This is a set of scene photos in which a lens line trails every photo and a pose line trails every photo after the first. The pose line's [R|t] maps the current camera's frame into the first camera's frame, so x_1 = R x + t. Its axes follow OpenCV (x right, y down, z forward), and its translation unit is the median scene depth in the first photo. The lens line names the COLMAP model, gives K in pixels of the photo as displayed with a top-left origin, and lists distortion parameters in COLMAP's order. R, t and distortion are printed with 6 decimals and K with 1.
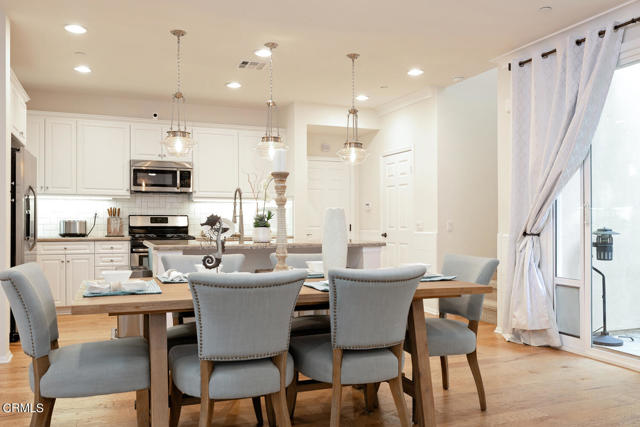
lens RADIAL K [[528.3, 0, 318.9], [0, 528.3, 227.7], [0, 0, 1]] dist [0.015552, -0.000993]
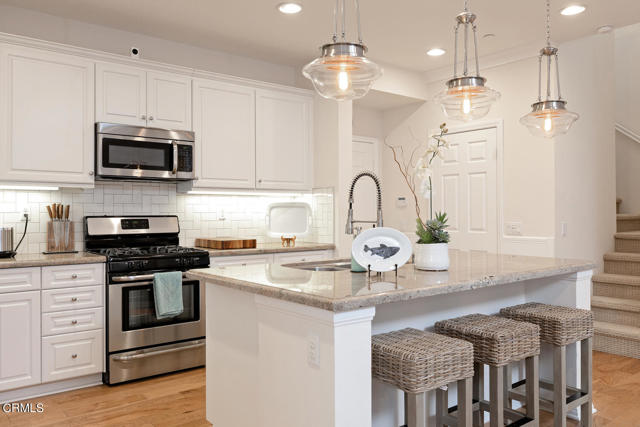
lens RADIAL K [[508.7, 0, 319.1], [0, 508.7, 213.6], [0, 0, 1]] dist [-0.005075, -0.000424]
pose [[0.957788, -0.005899, 0.287414, -0.277500], [0.008349, 0.999939, -0.007299, -0.021097], [-0.287353, 0.009391, 0.957779, 0.385677]]
